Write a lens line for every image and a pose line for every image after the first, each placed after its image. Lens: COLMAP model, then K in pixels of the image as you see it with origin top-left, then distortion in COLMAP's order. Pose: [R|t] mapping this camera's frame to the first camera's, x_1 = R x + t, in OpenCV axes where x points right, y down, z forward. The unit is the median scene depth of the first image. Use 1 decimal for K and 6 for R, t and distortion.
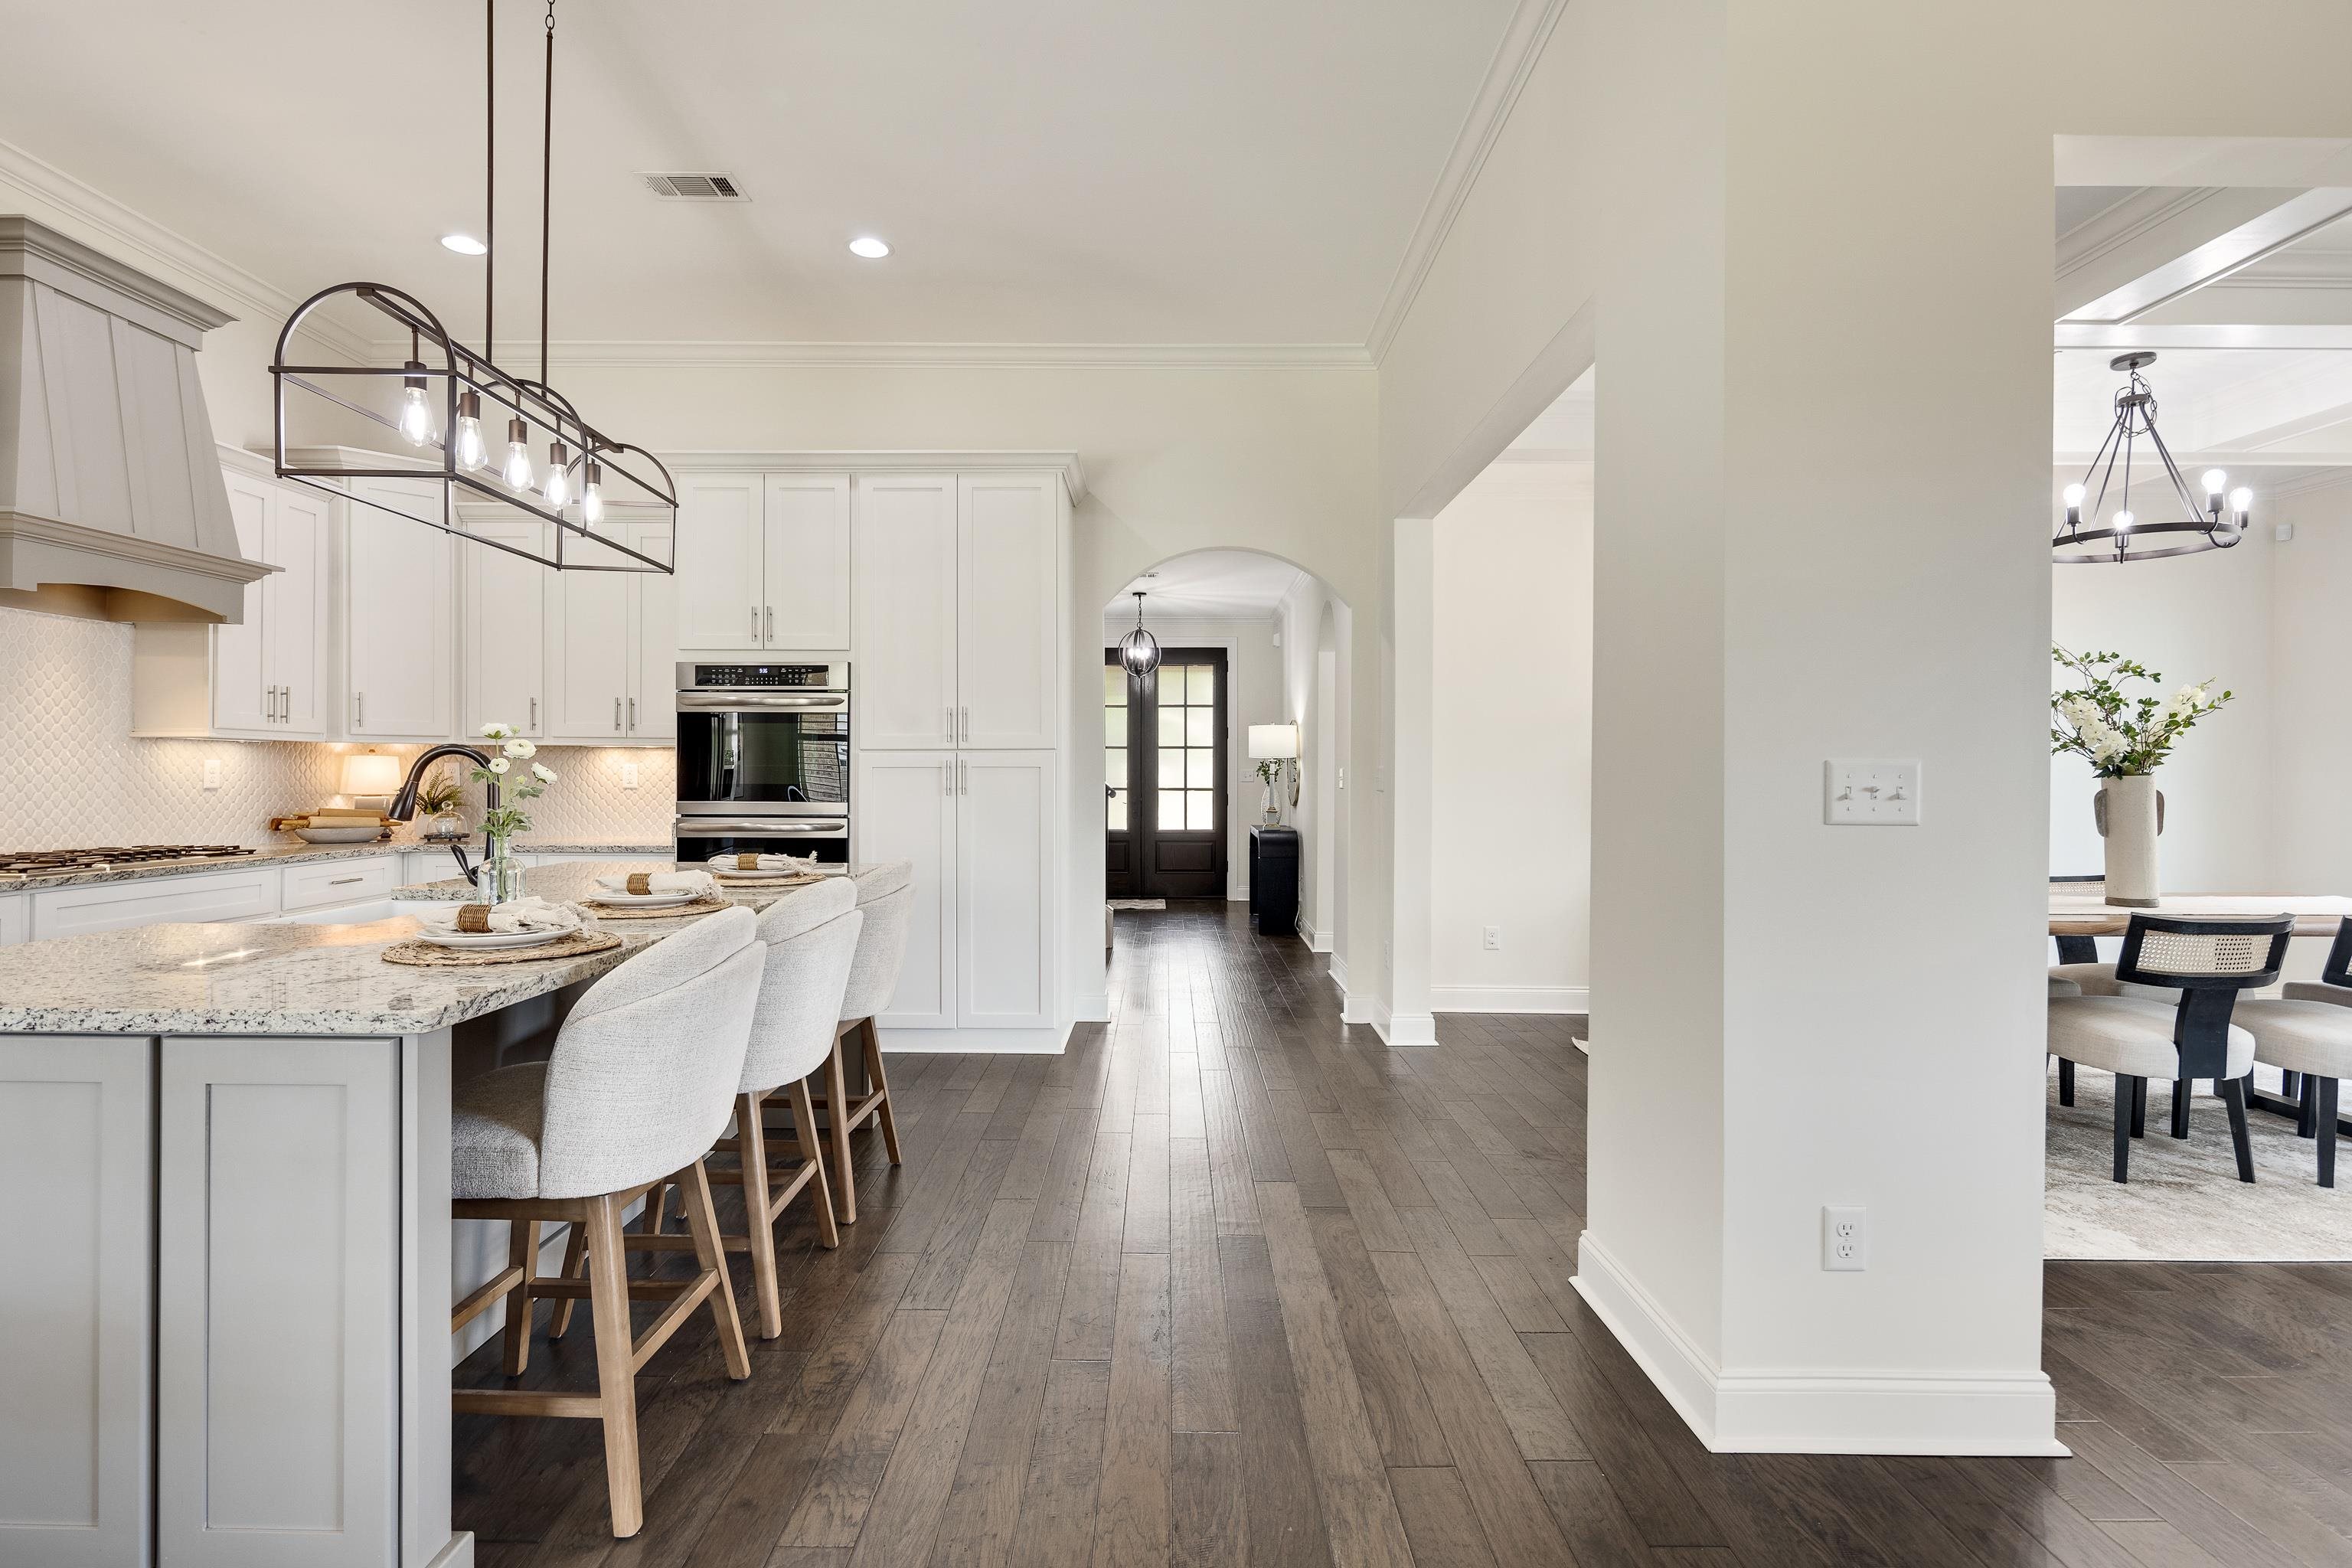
lens RADIAL K [[1154.4, 0, 1176.0], [0, 1154.4, 784.0], [0, 0, 1]] dist [0.001051, -0.000161]
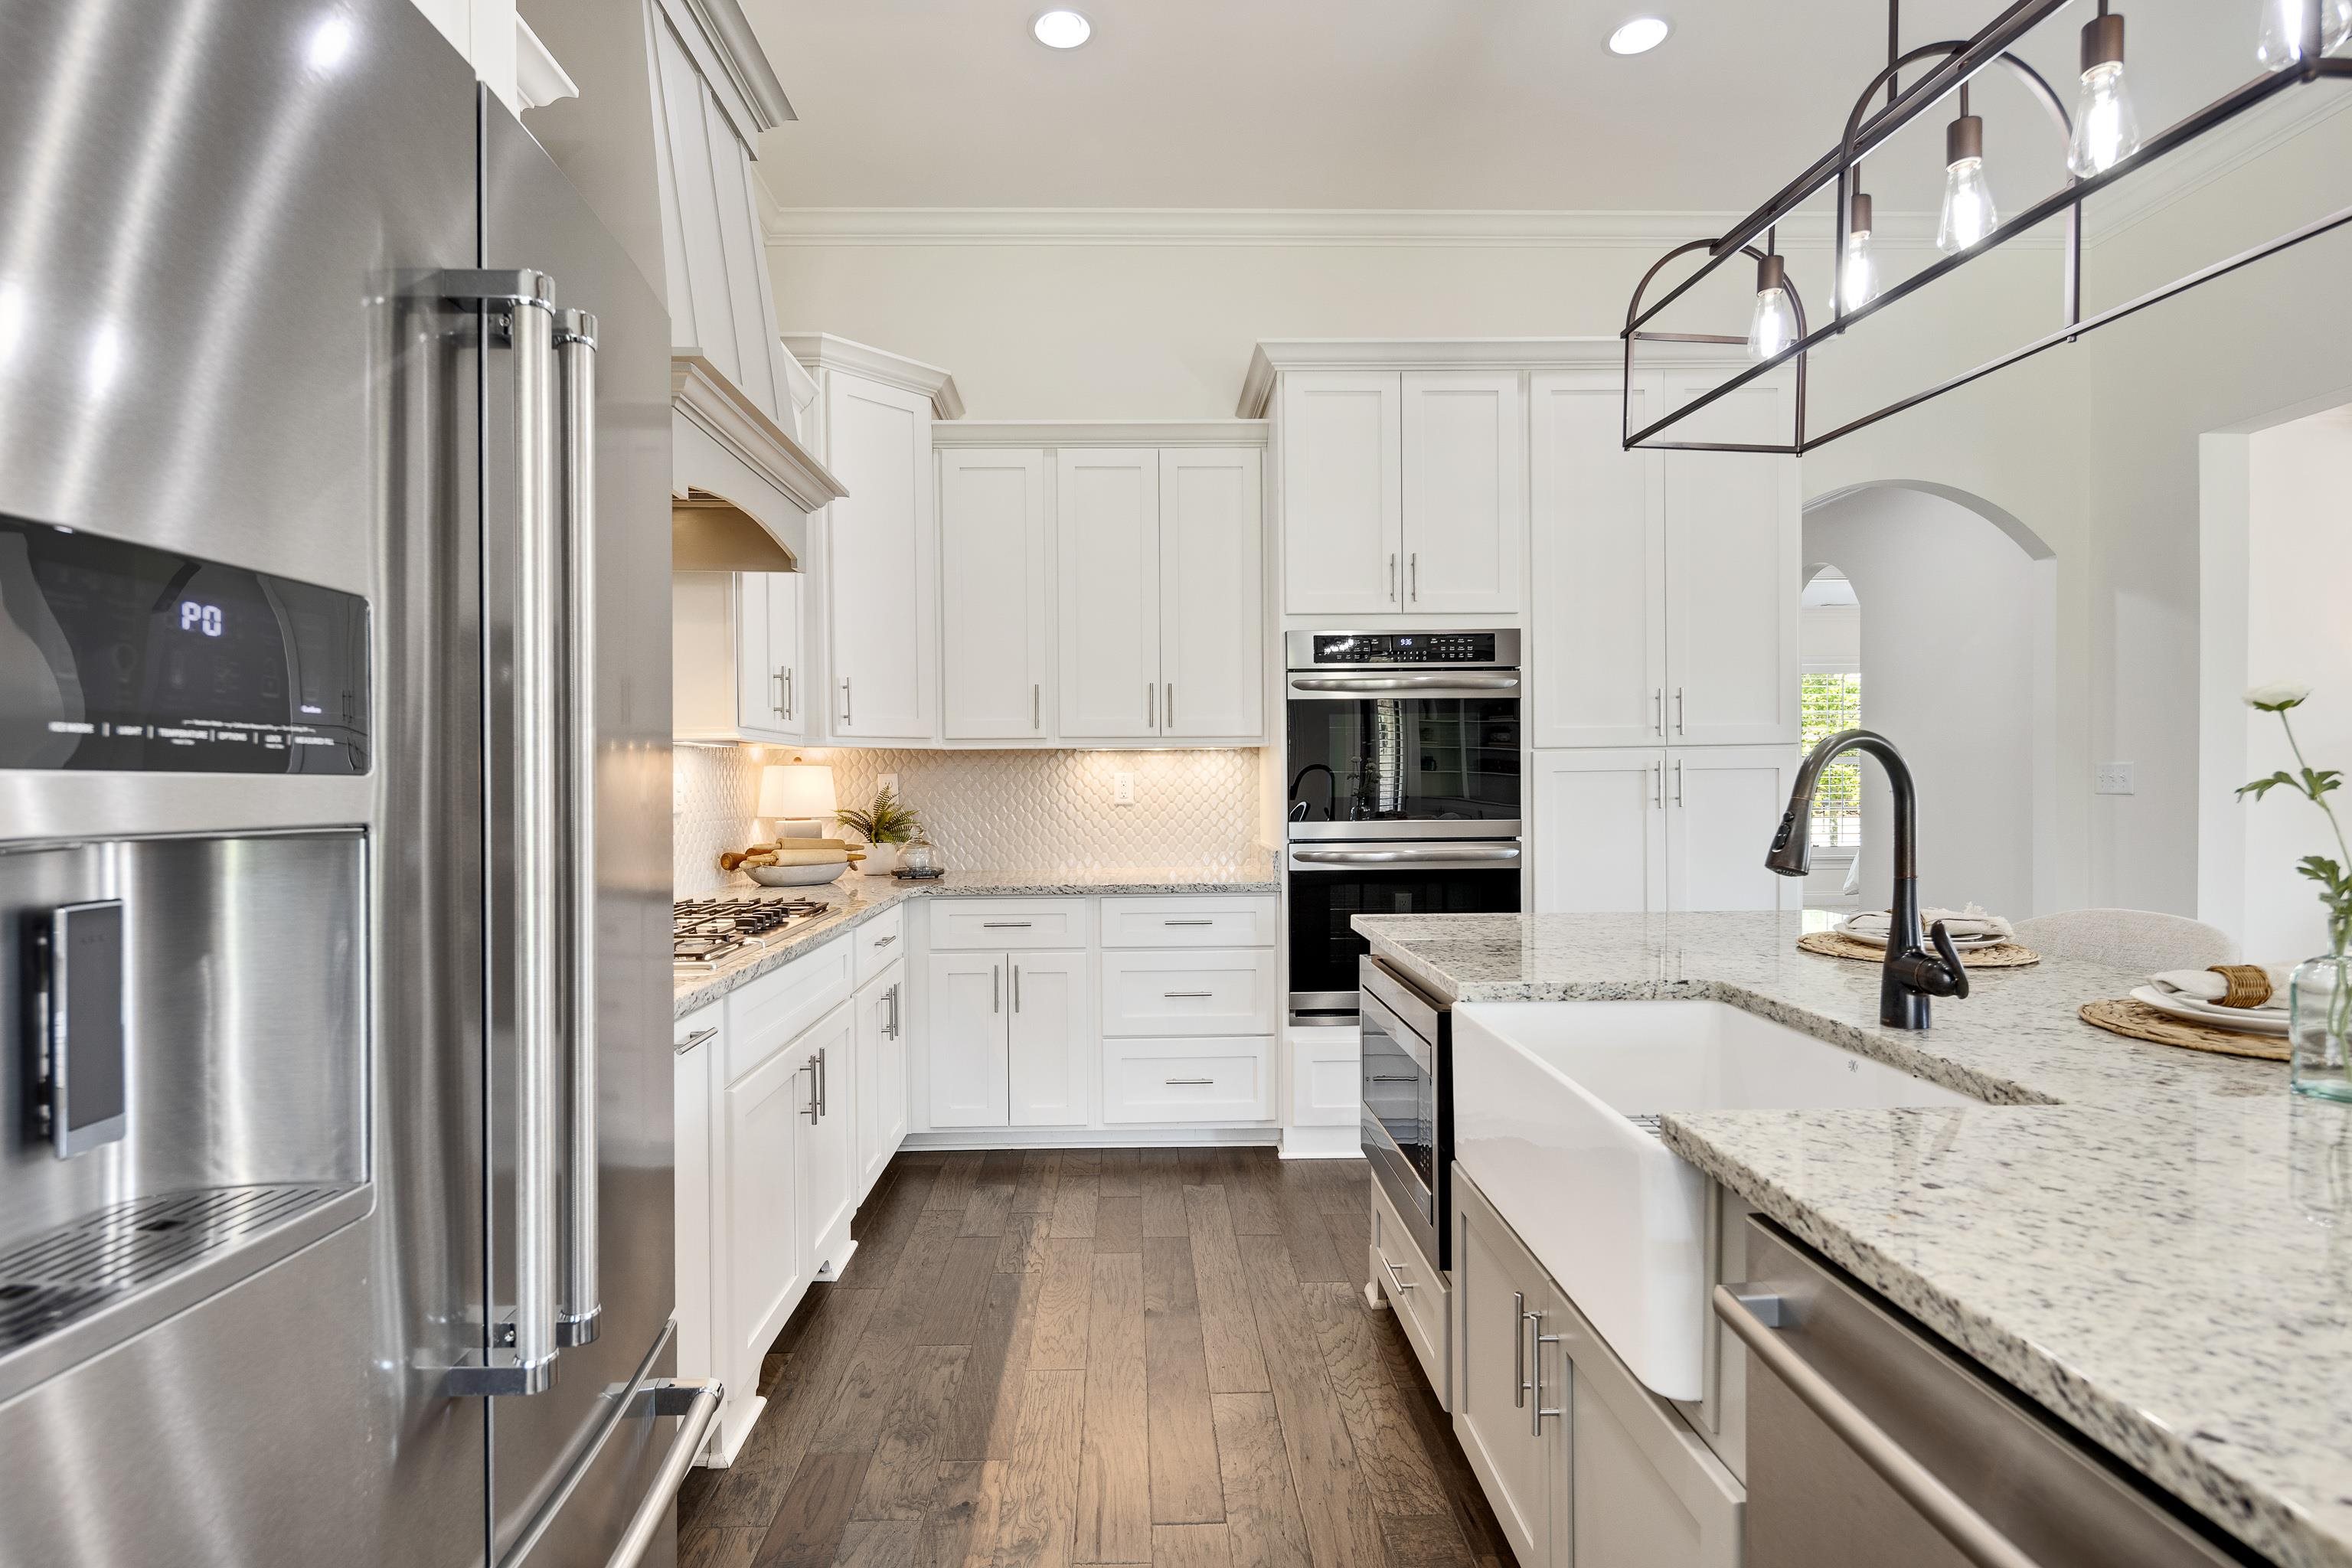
lens RADIAL K [[1154.4, 0, 1176.0], [0, 1154.4, 784.0], [0, 0, 1]] dist [0.001051, -0.000161]
pose [[0.999711, -0.013158, 0.020126, -0.516794], [0.013253, 0.999901, -0.004633, -0.006698], [-0.020063, 0.004899, 0.999787, 0.273856]]
